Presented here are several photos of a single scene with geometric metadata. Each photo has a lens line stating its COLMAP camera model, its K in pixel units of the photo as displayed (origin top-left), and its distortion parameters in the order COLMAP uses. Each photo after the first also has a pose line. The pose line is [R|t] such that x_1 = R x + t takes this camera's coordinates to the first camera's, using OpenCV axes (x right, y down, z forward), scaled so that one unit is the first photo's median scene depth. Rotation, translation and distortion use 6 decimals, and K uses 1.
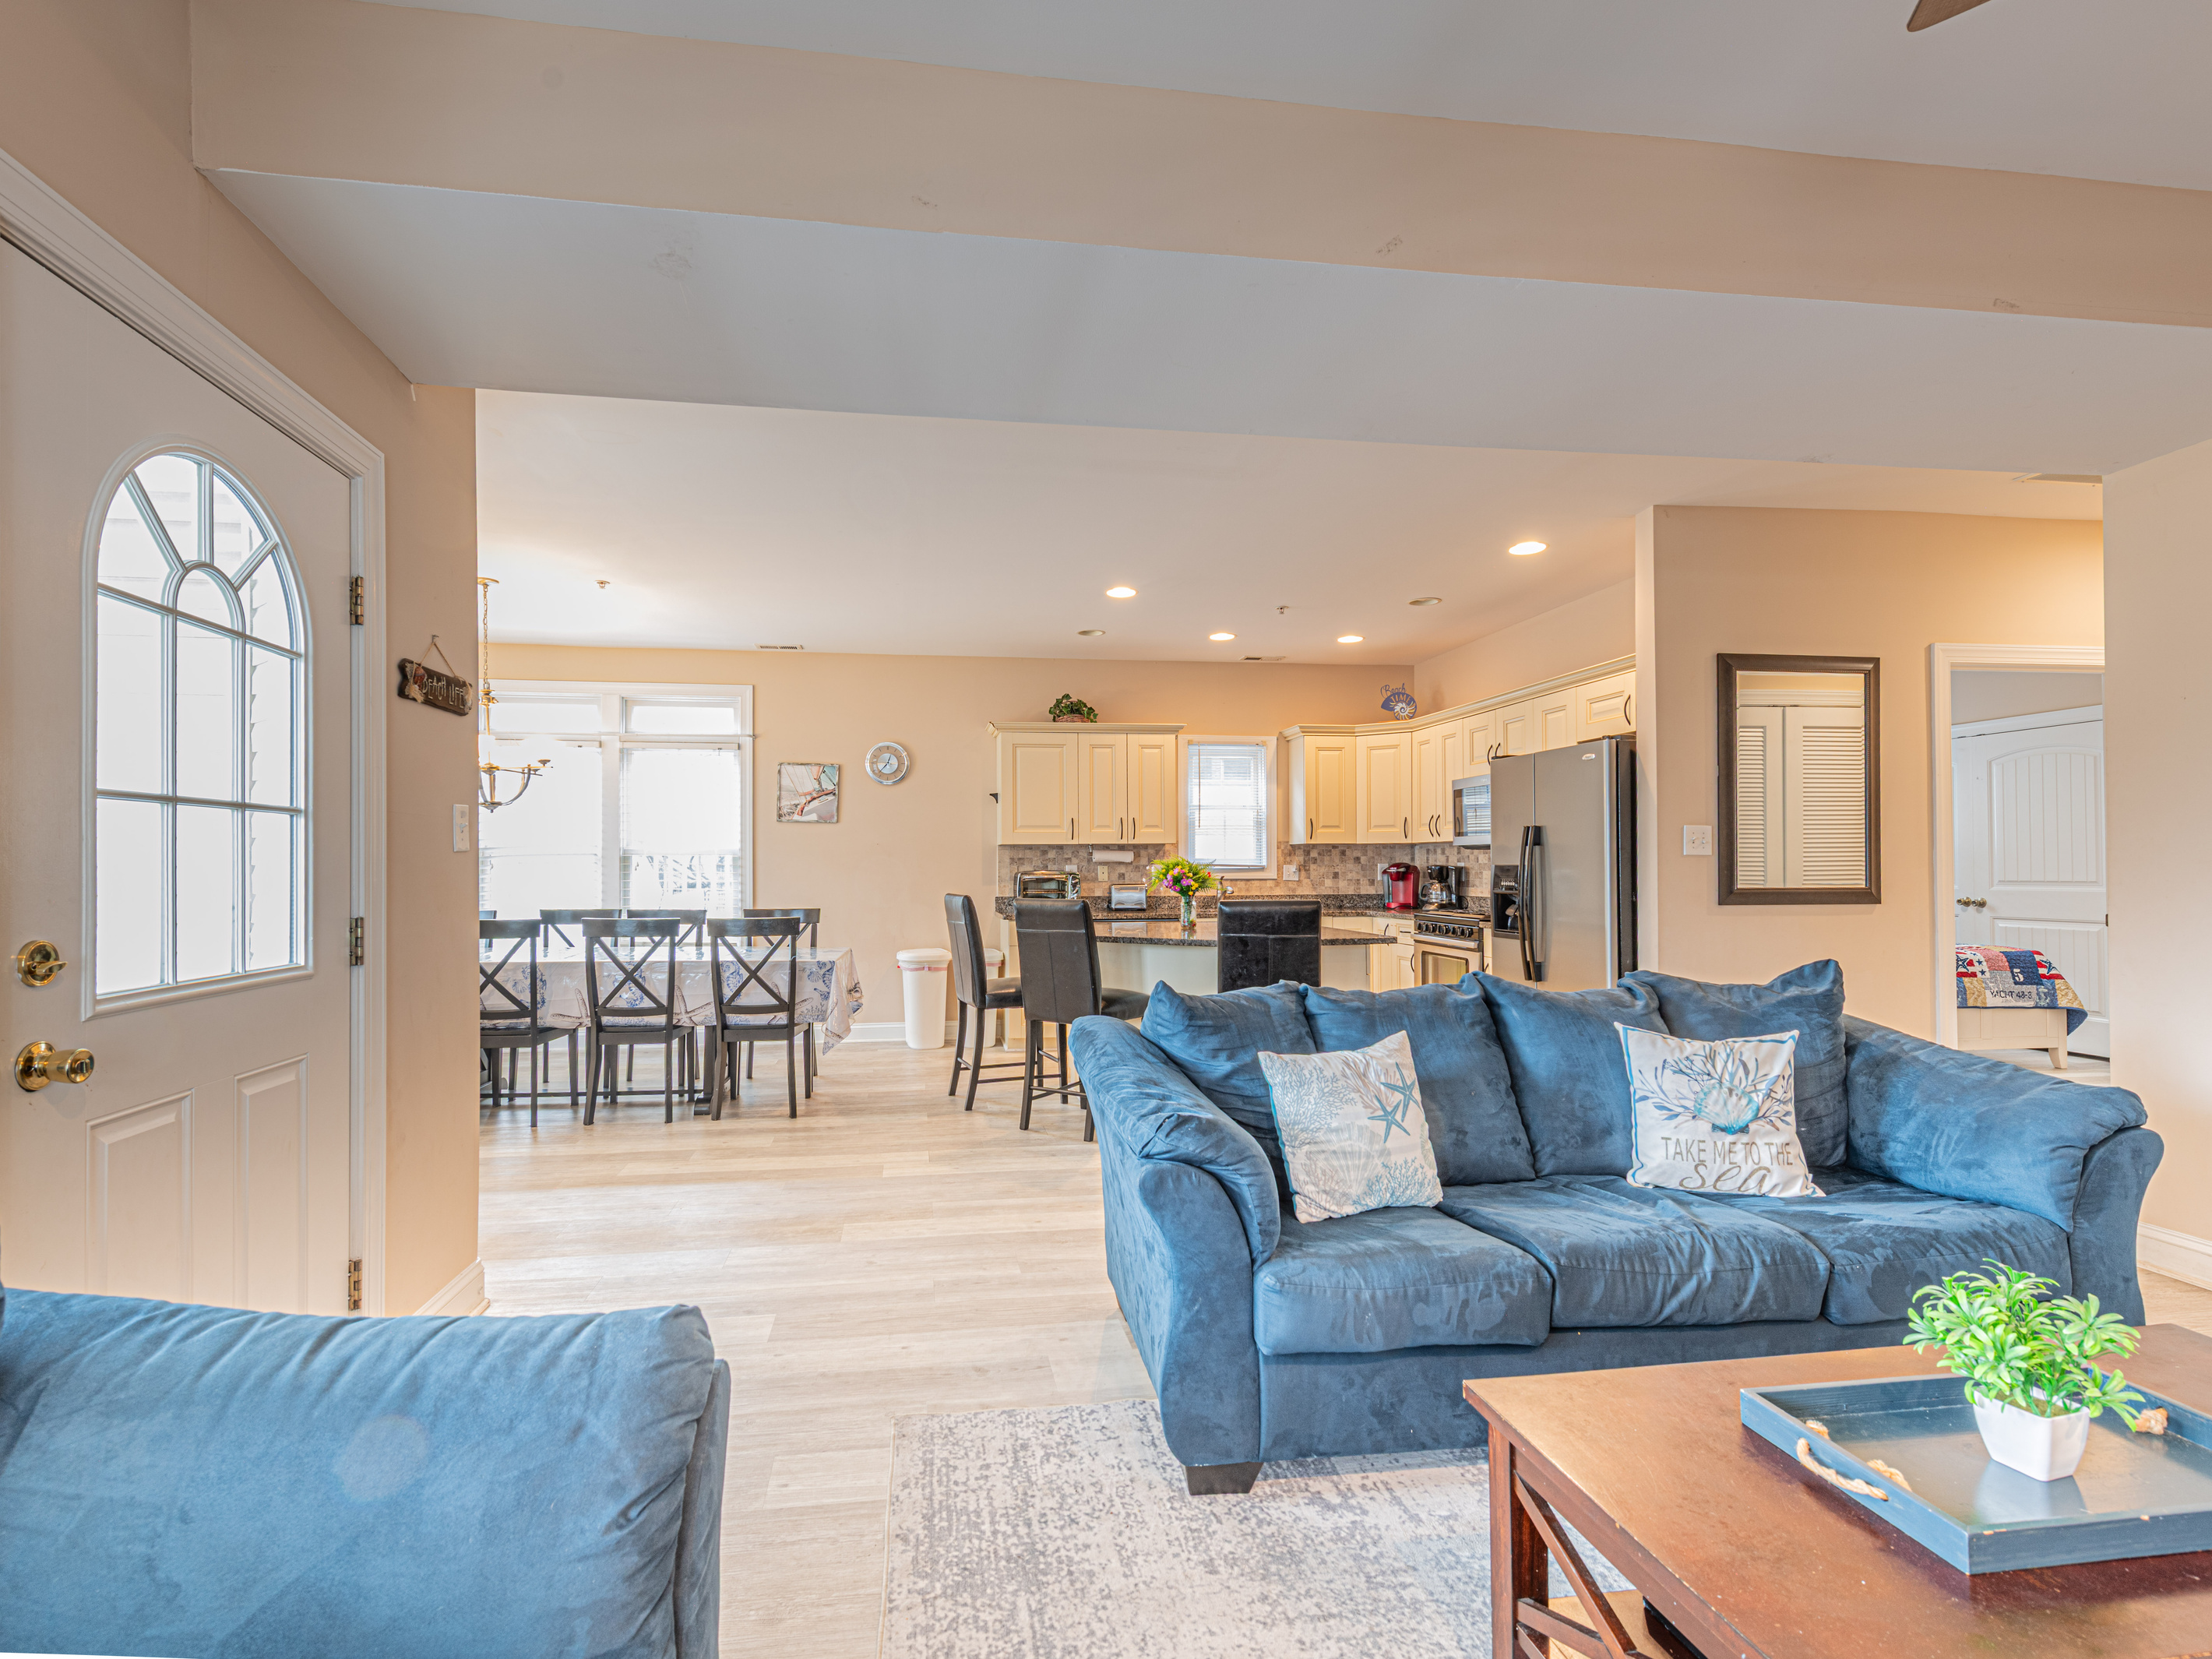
lens RADIAL K [[1007.3, 0, 1067.4], [0, 1007.3, 854.1], [0, 0, 1]] dist [-0.023004, -0.003086]
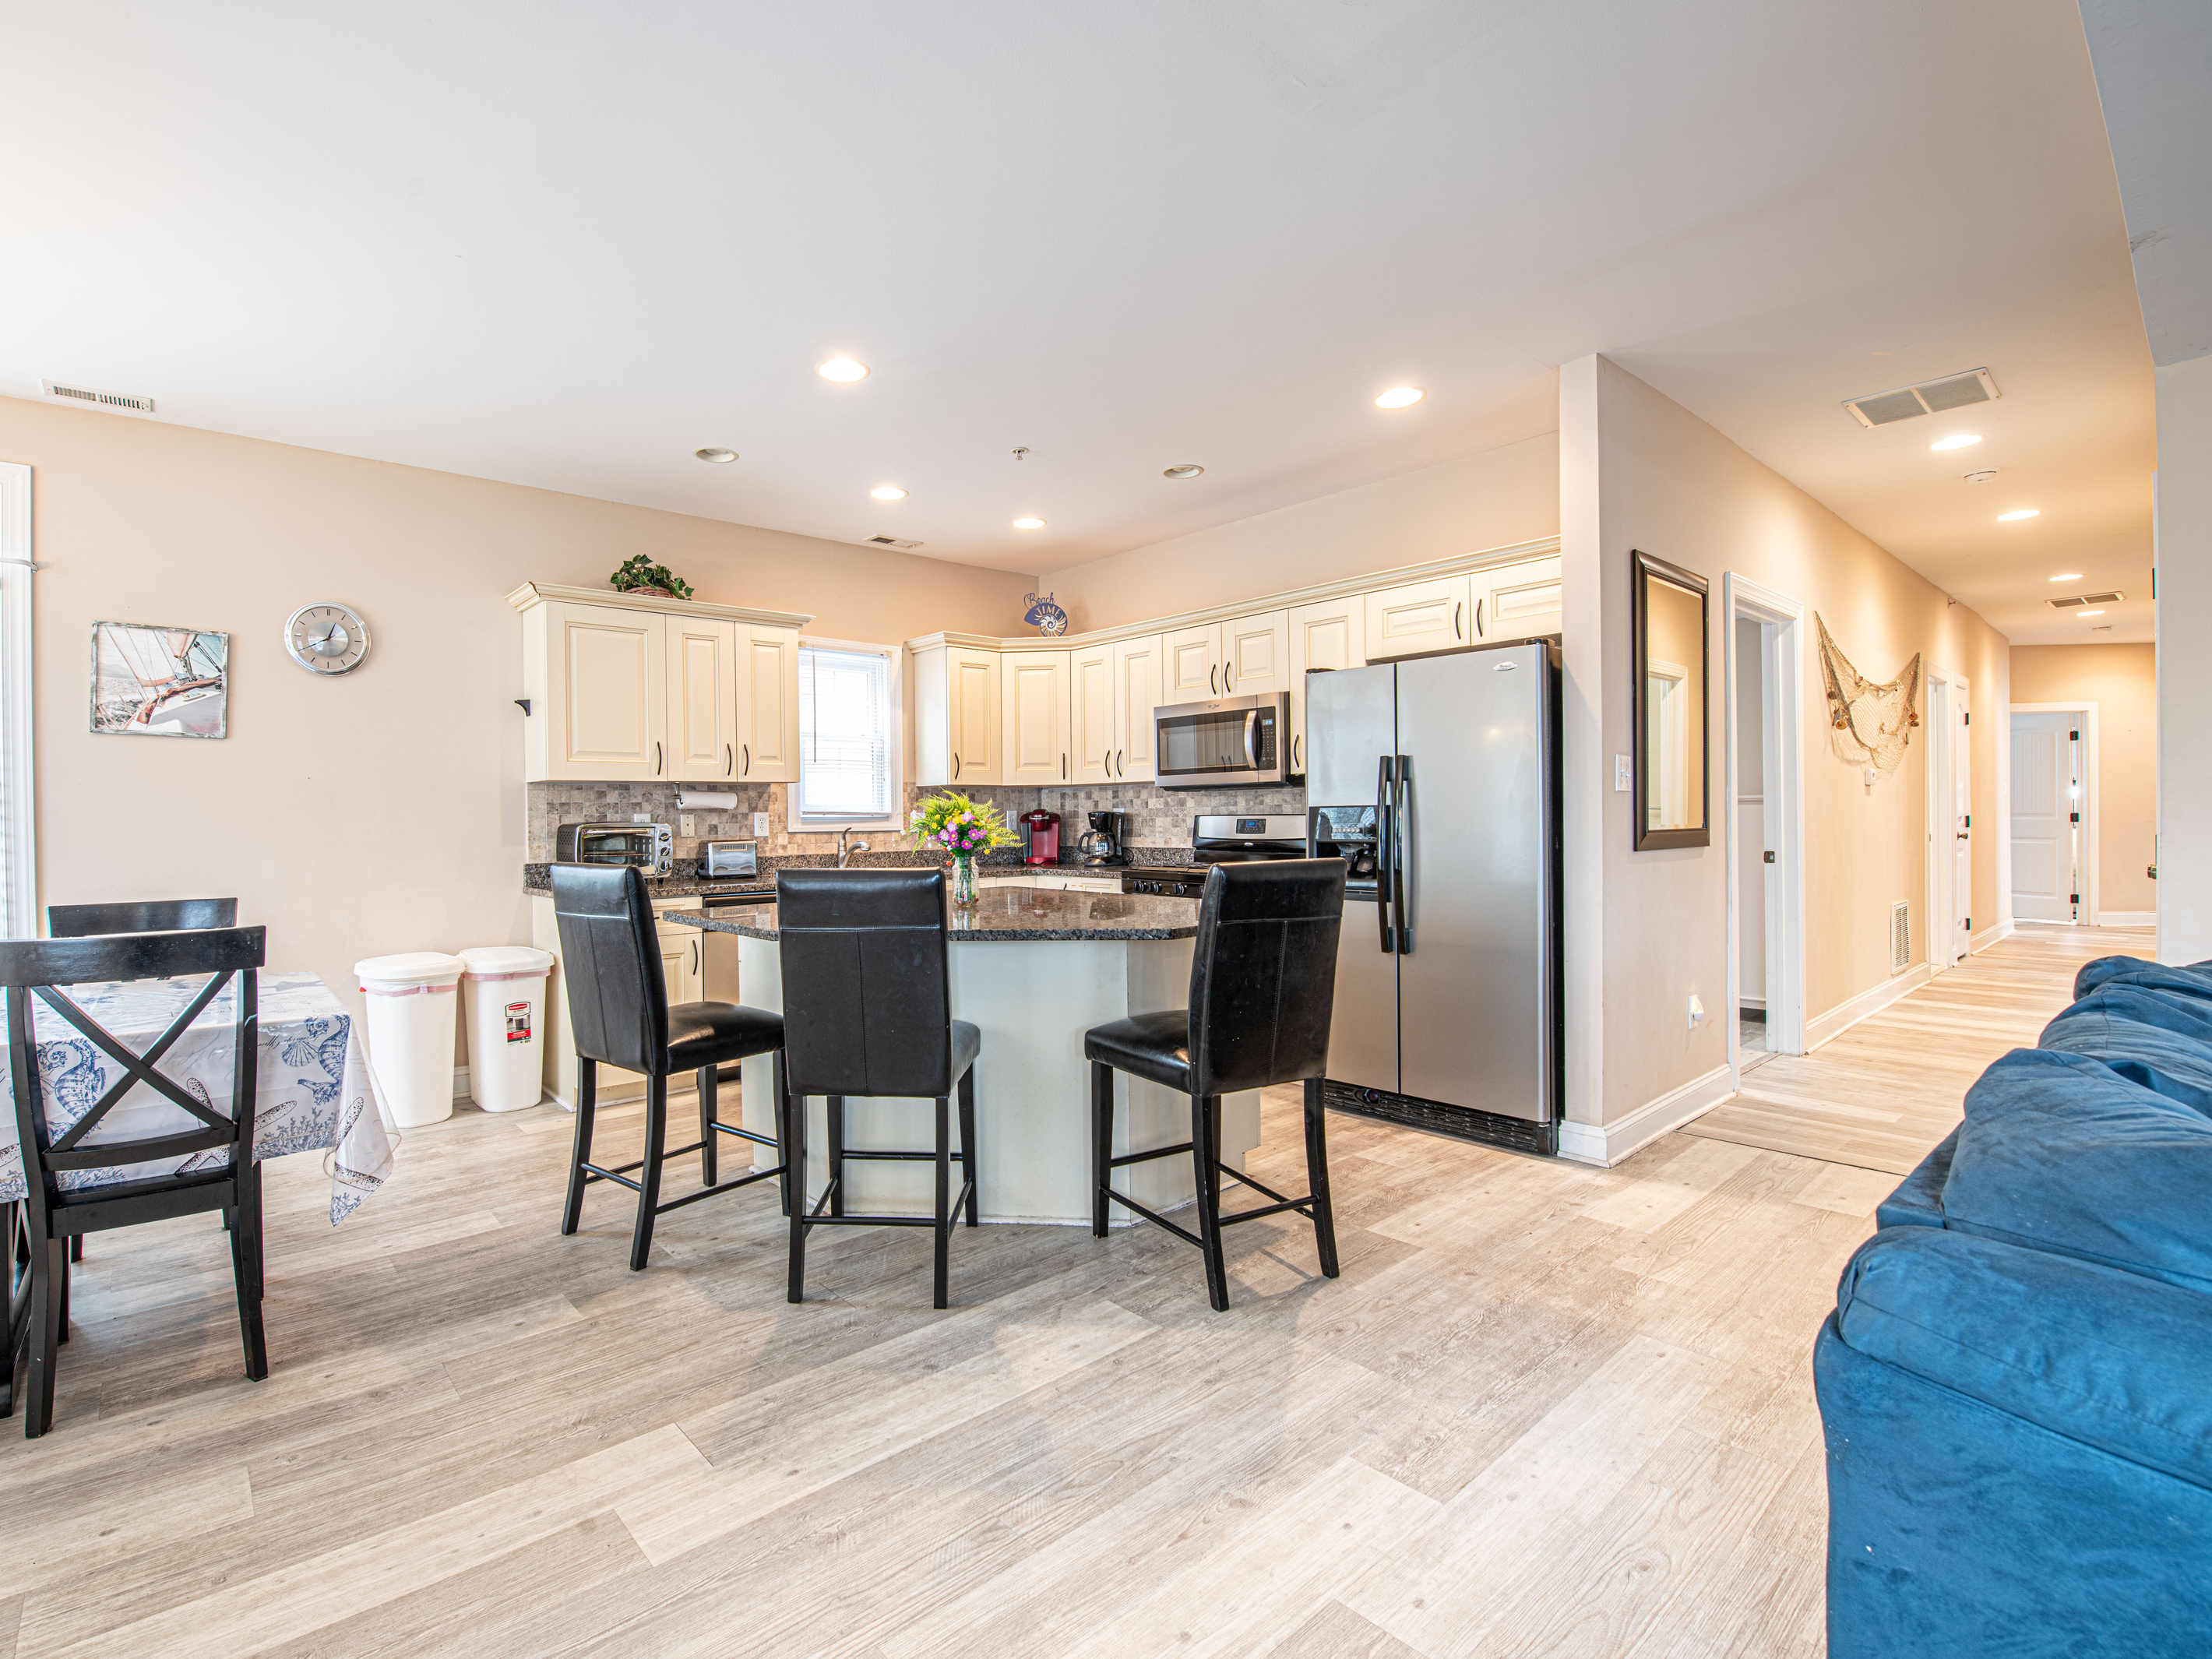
lens RADIAL K [[1007.3, 0, 954.4], [0, 1007.3, 824.5], [0, 0, 1]] dist [-0.023004, -0.003086]
pose [[0.870892, -0.009218, 0.491387, -0.149182], [0.001803, 0.999877, 0.015562, 0.008581], [-0.491470, -0.012667, 0.870802, 0.325548]]
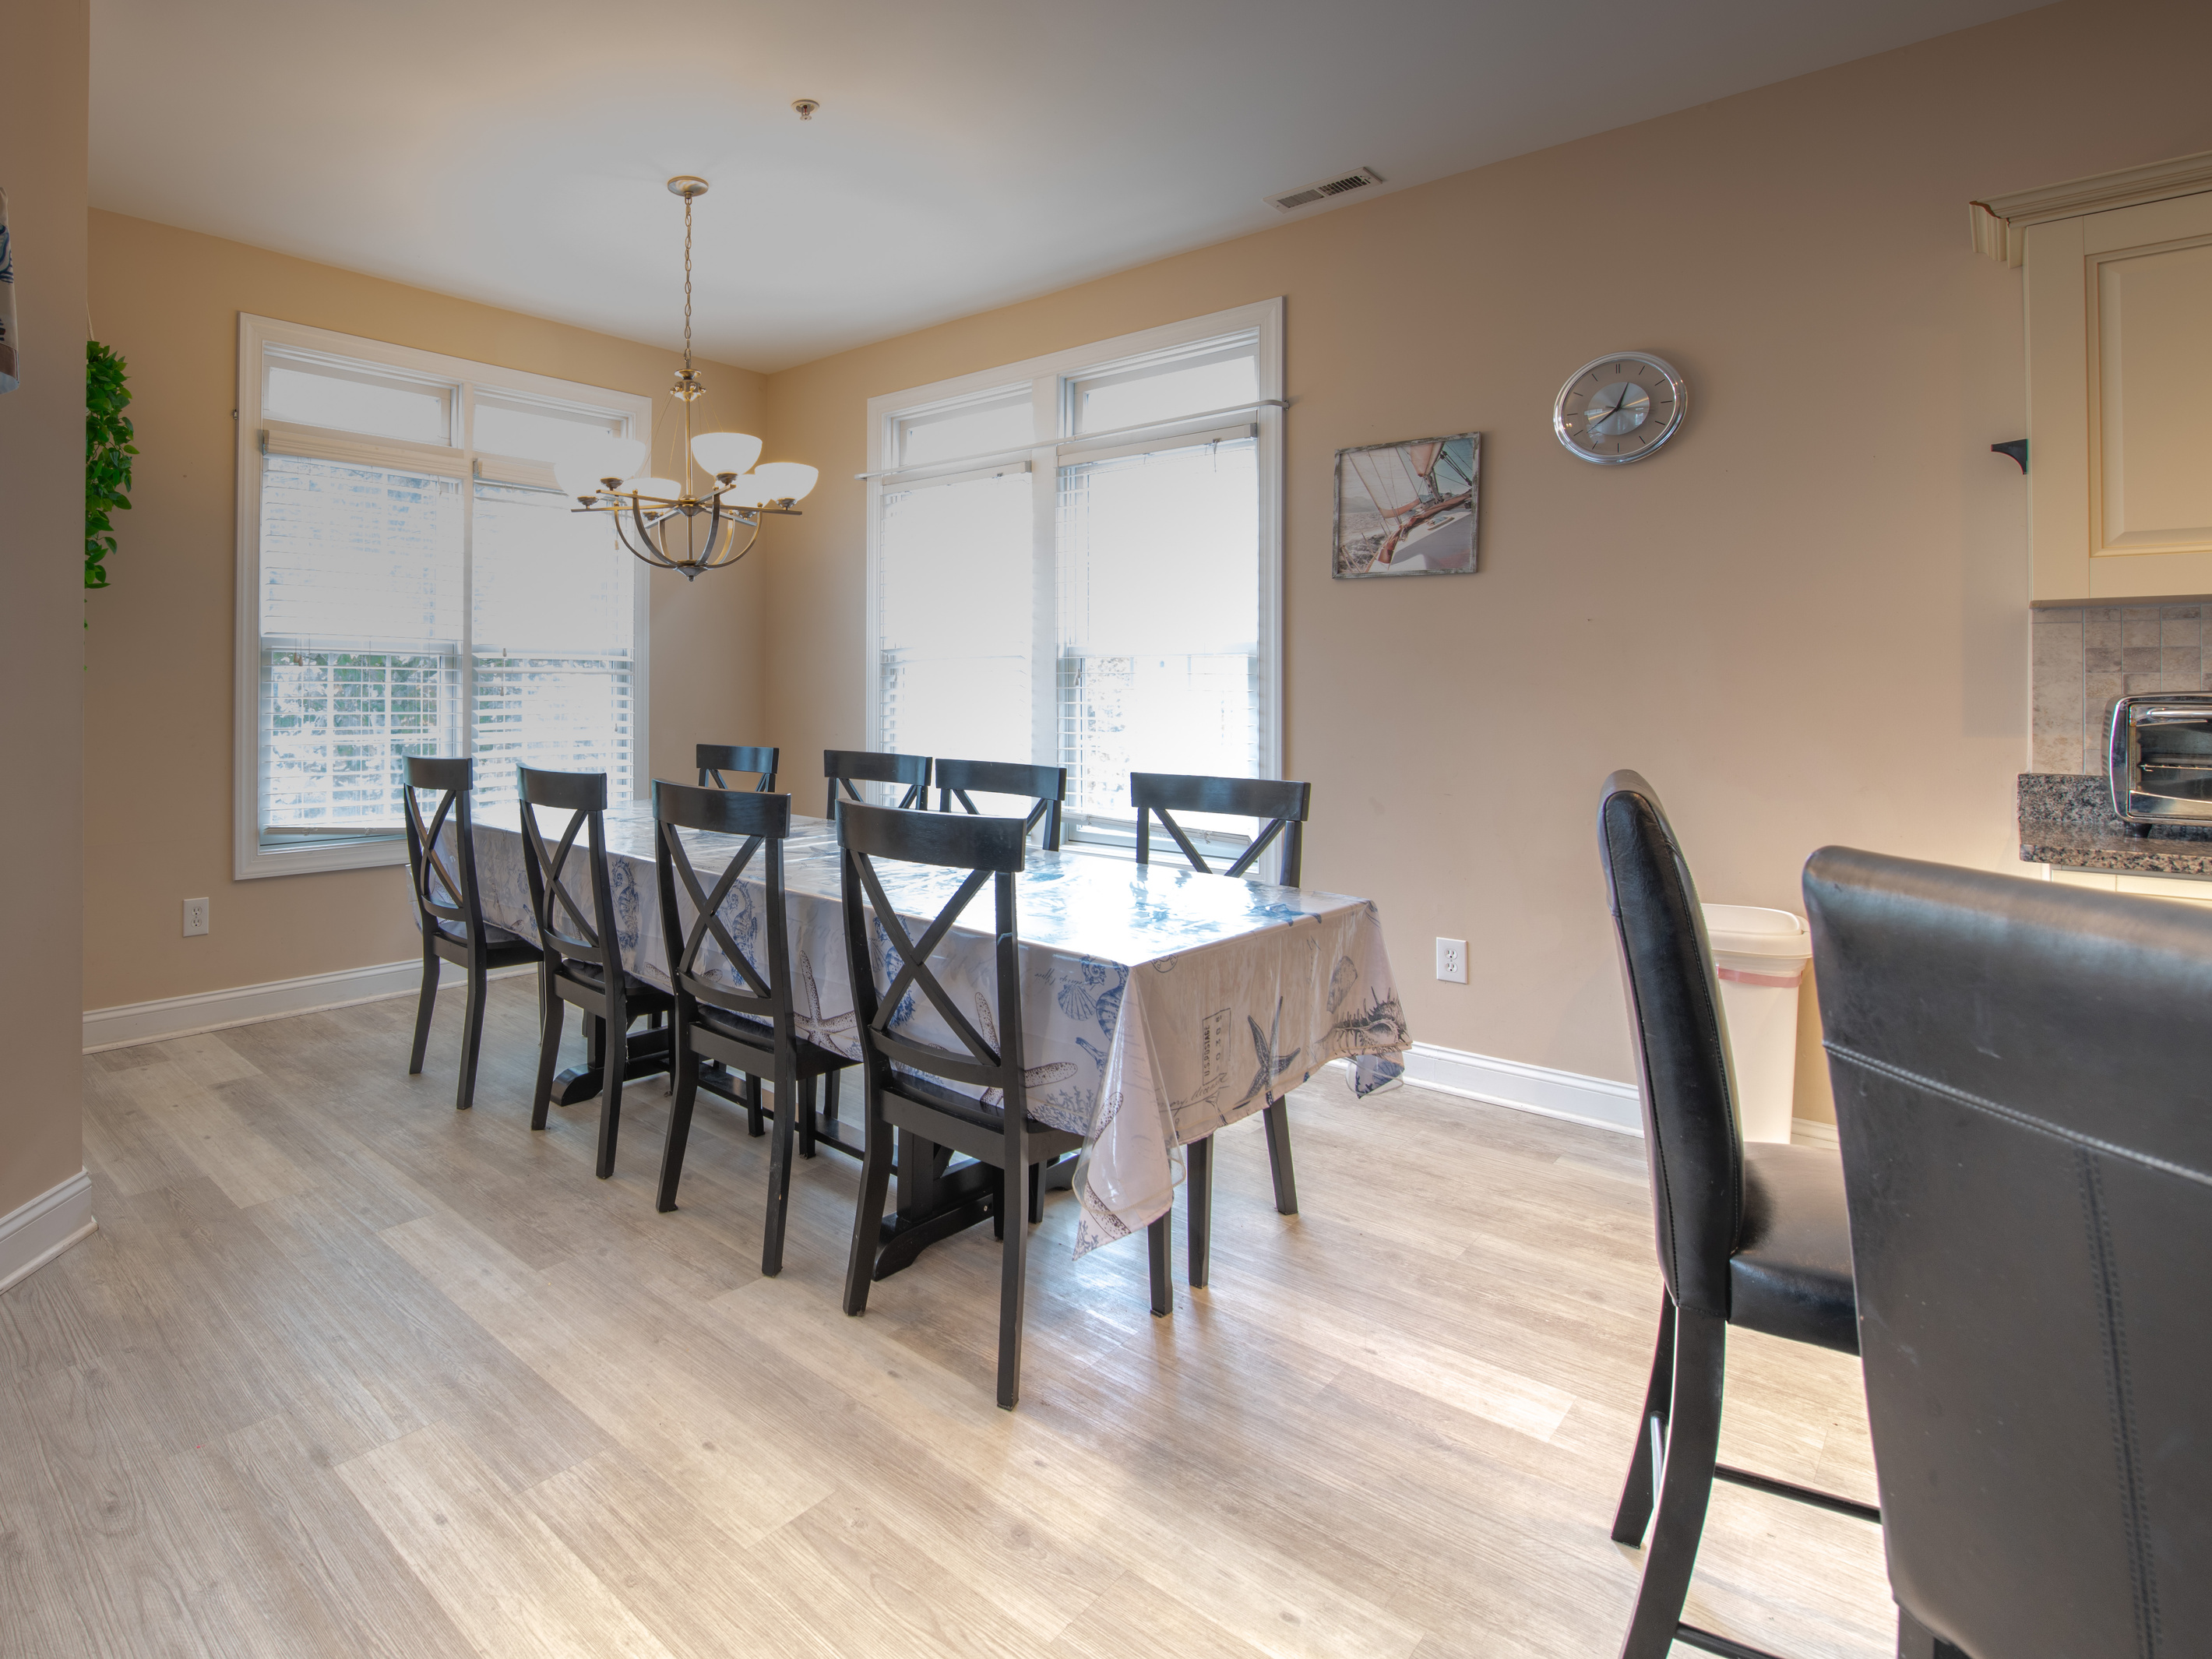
lens RADIAL K [[1146.9, 0, 805.9], [0, 1146.9, 699.6], [0, 0, 1]] dist [-0.005149, -0.002234]
pose [[0.574717, 0.013853, -0.818235, 0.002460], [0.006724, 0.999743, 0.021648, 0.009740], [0.818325, -0.017944, 0.574476, 0.497888]]
